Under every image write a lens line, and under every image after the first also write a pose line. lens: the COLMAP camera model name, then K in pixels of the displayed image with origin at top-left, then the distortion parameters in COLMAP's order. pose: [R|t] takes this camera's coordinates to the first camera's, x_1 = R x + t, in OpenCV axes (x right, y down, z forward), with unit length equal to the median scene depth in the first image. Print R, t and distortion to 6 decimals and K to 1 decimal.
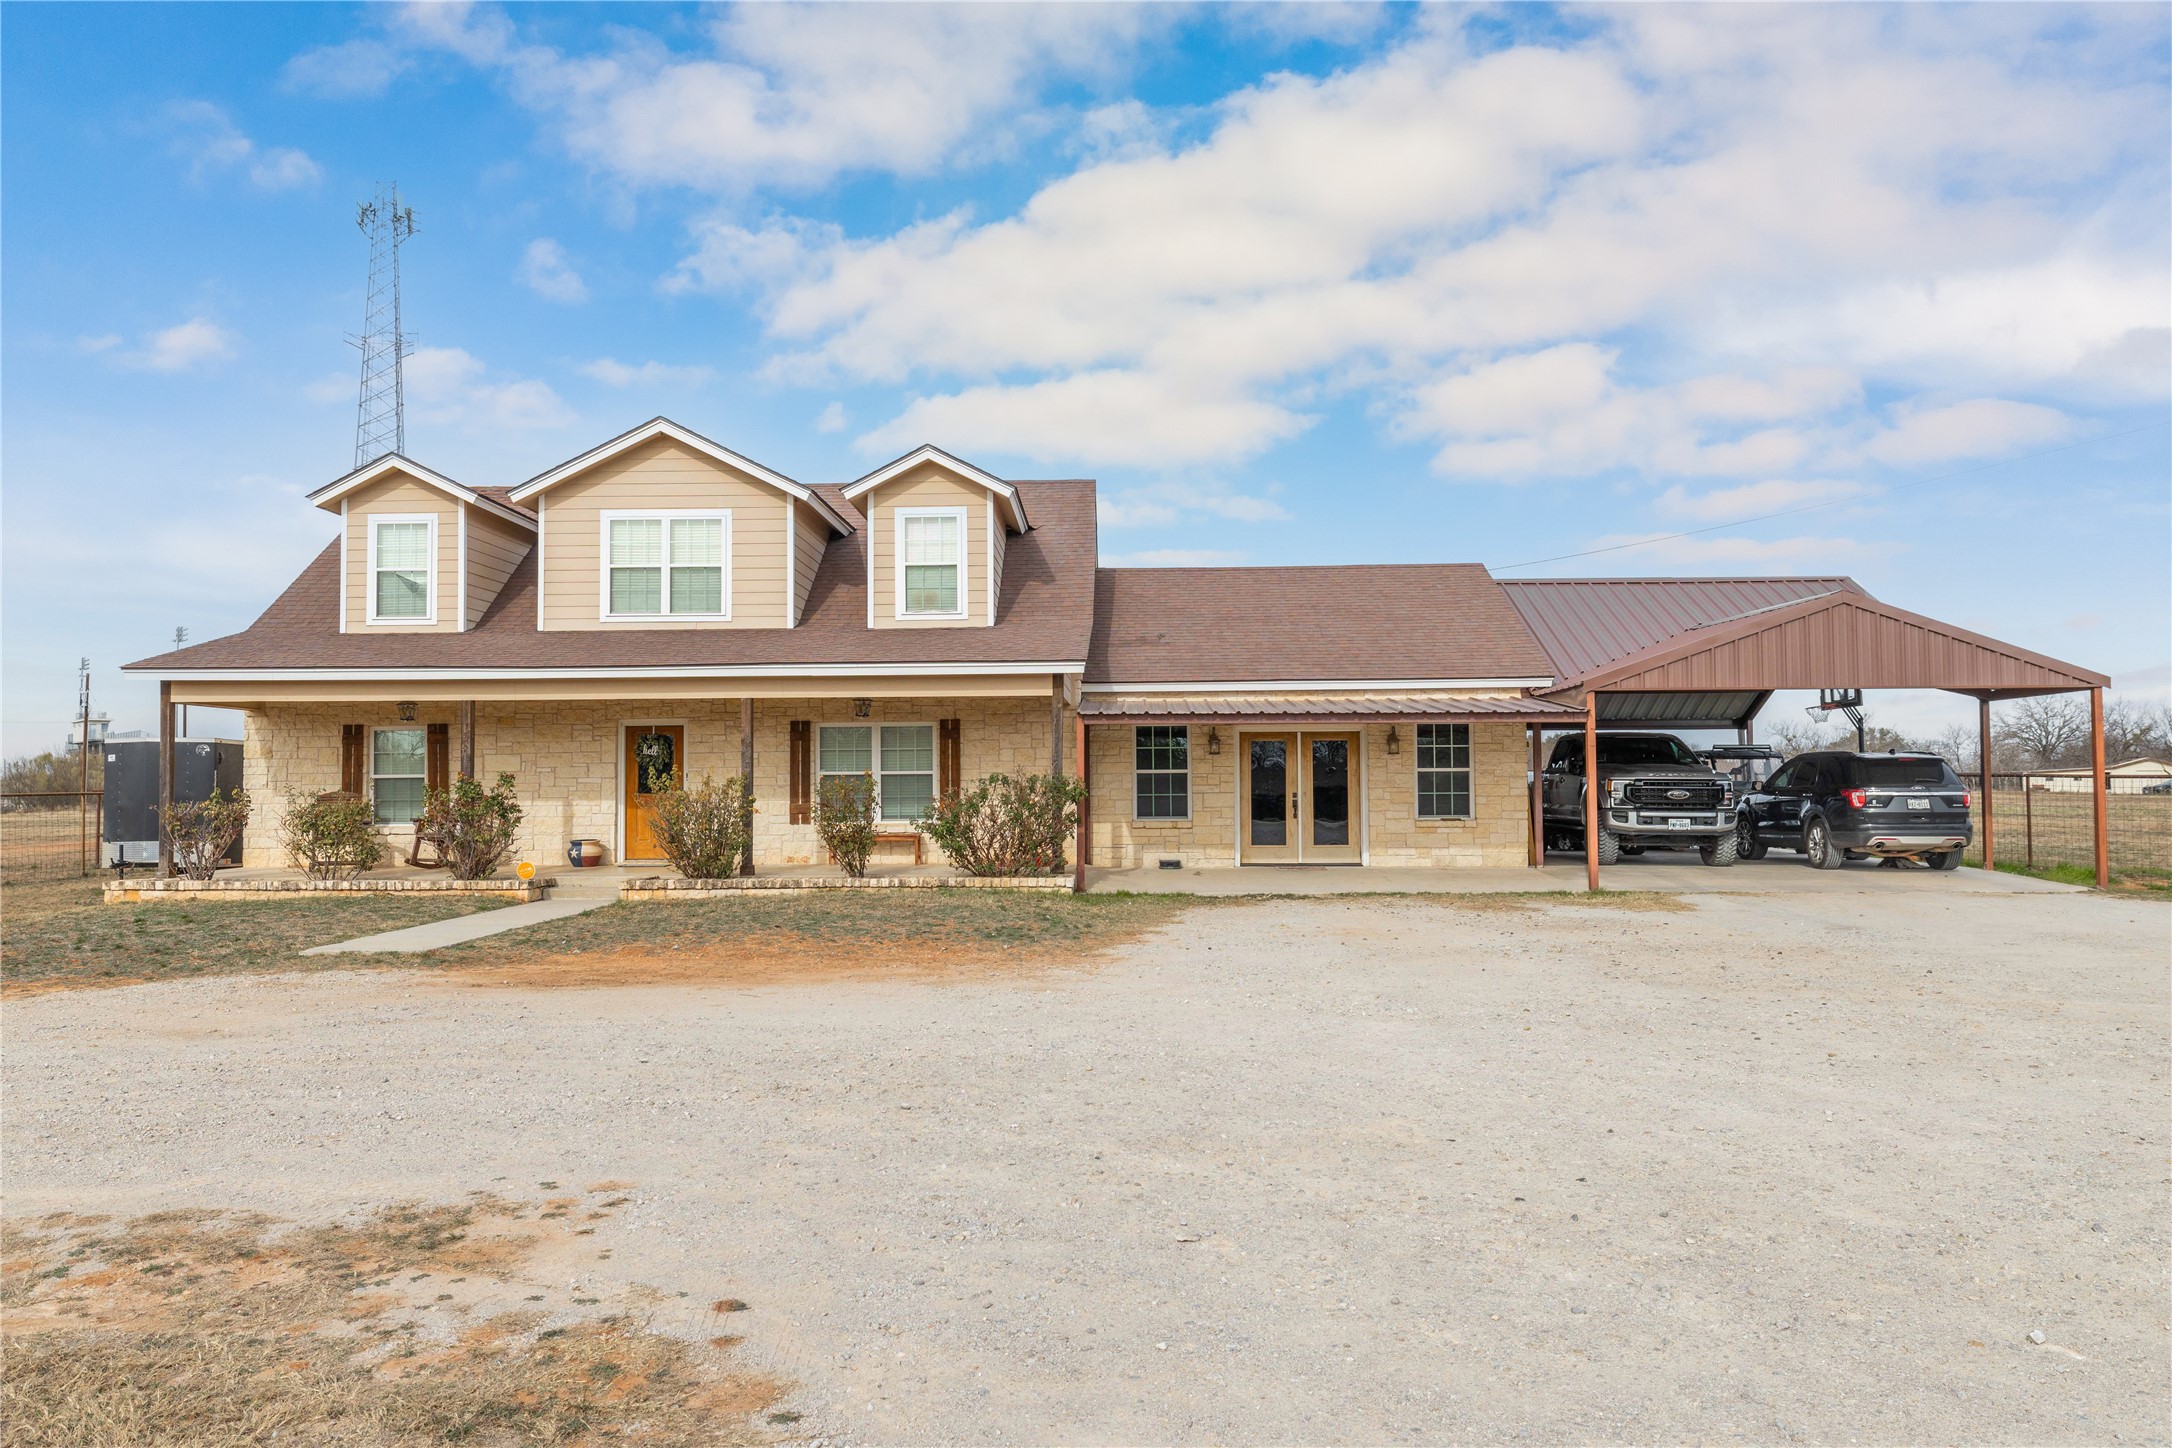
lens RADIAL K [[1572.8, 0, 1087.7], [0, 1572.8, 730.2], [0, 0, 1]] dist [0.004318, 0.000496]
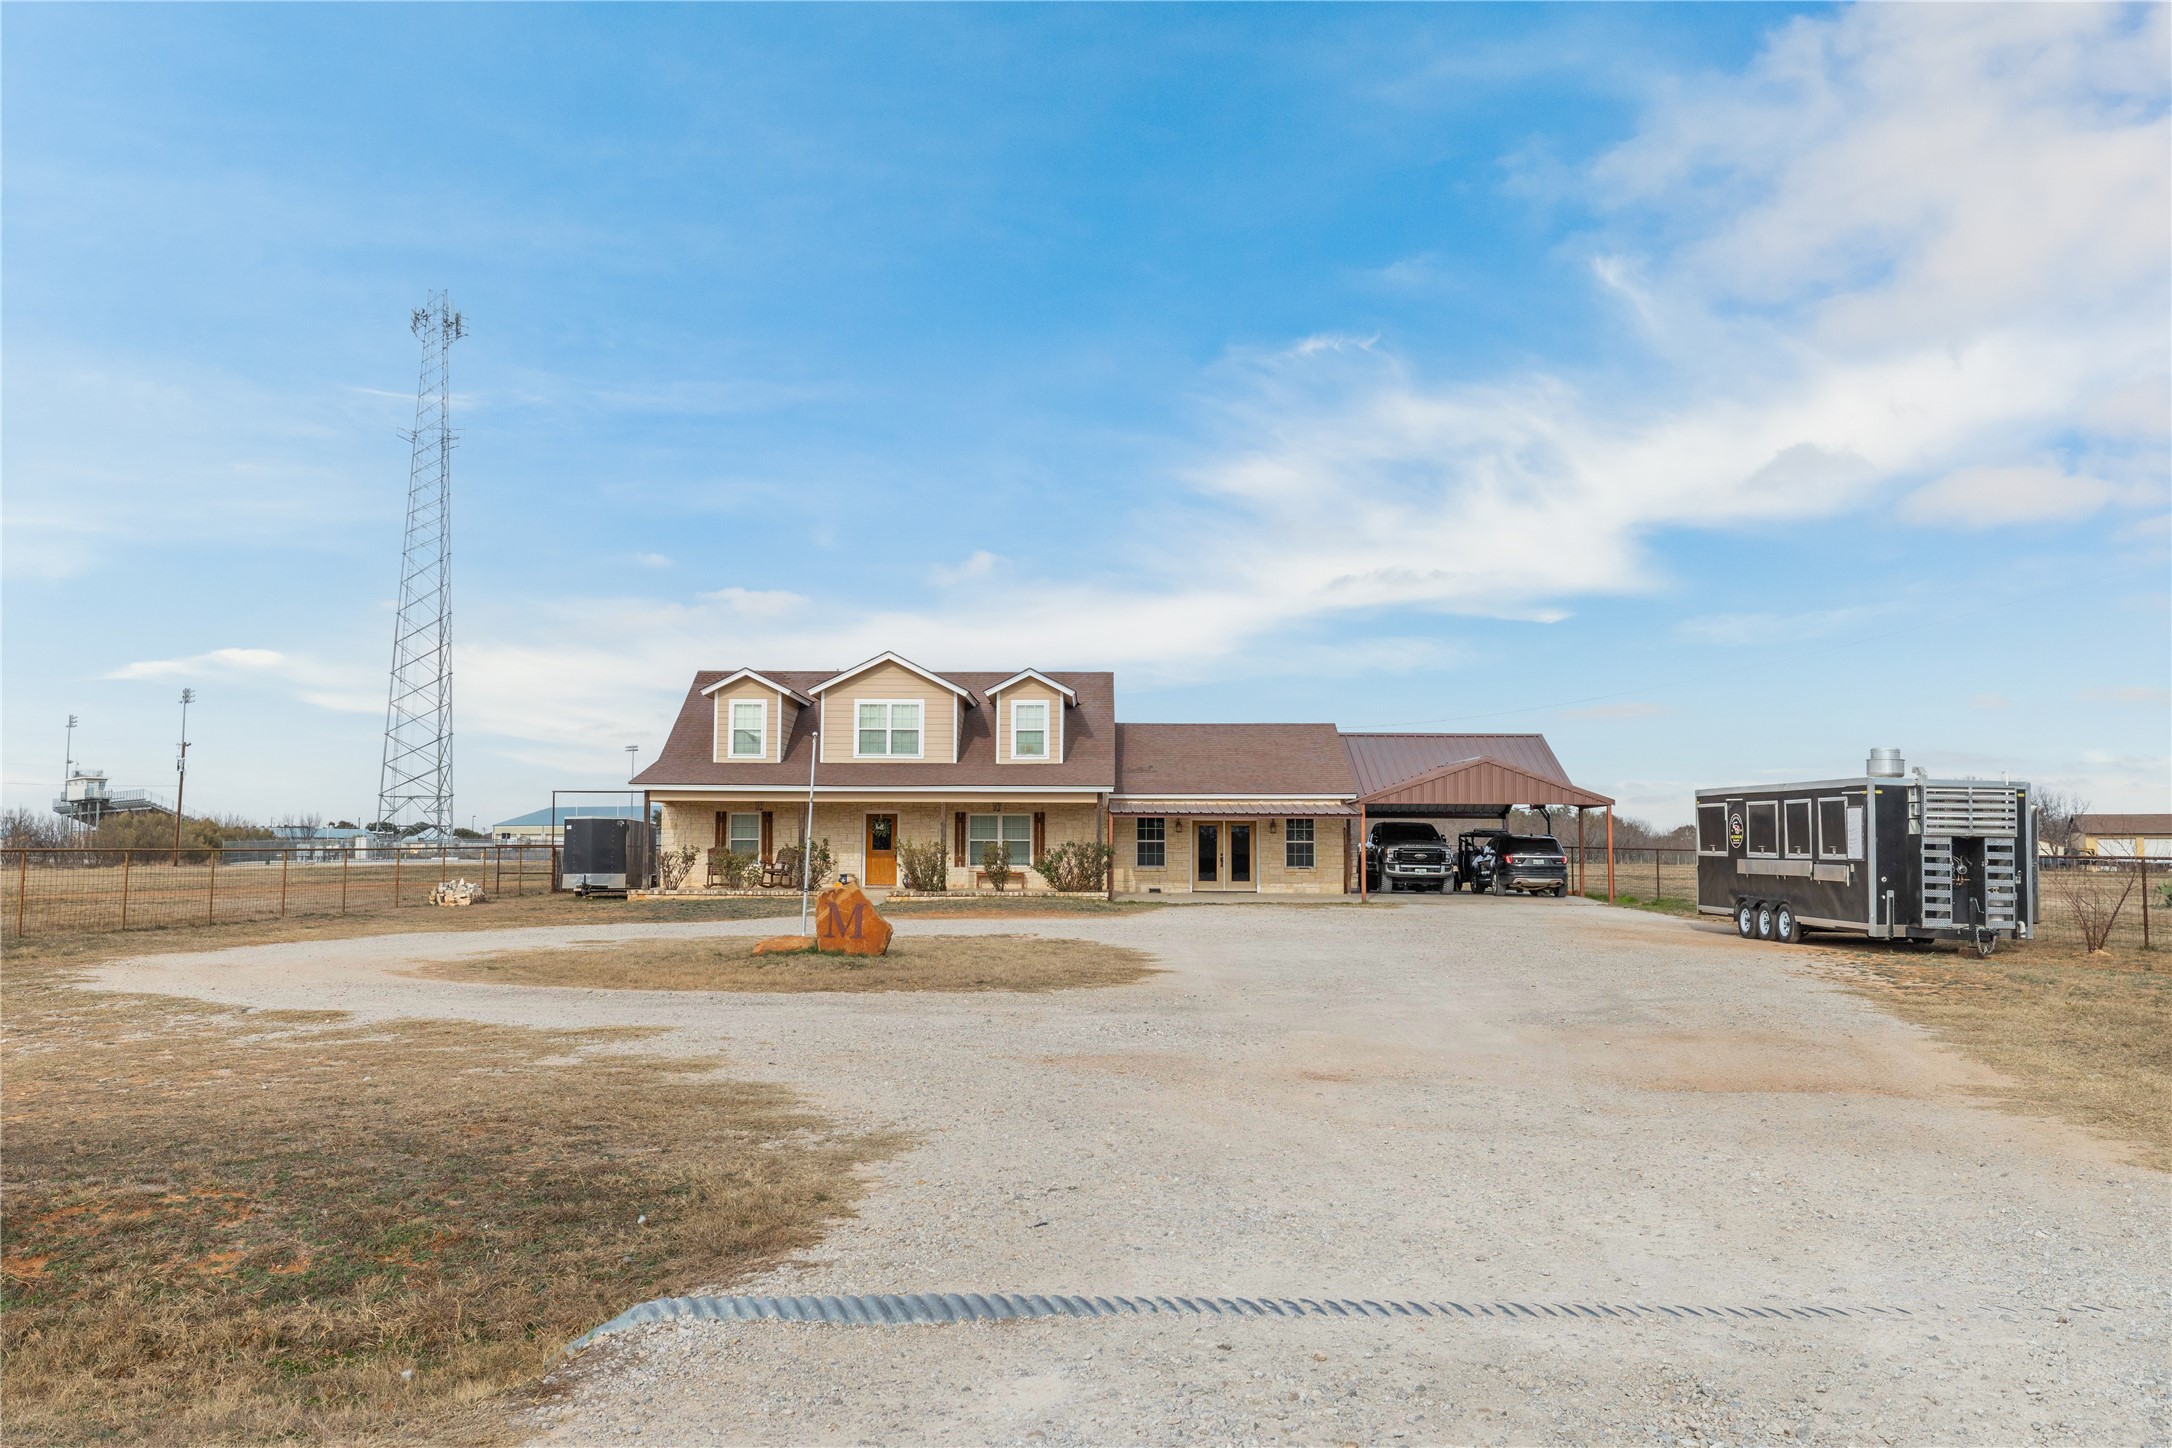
lens RADIAL K [[1685.3, 0, 1091.5], [0, 1685.3, 716.2], [0, 0, 1]] dist [-0.006080, 0.001634]
pose [[0.999795, 0.012067, 0.016256, -0.058954], [-0.011291, 0.998833, -0.046957, -0.027814], [-0.016804, 0.046764, 0.998765, -1.026677]]
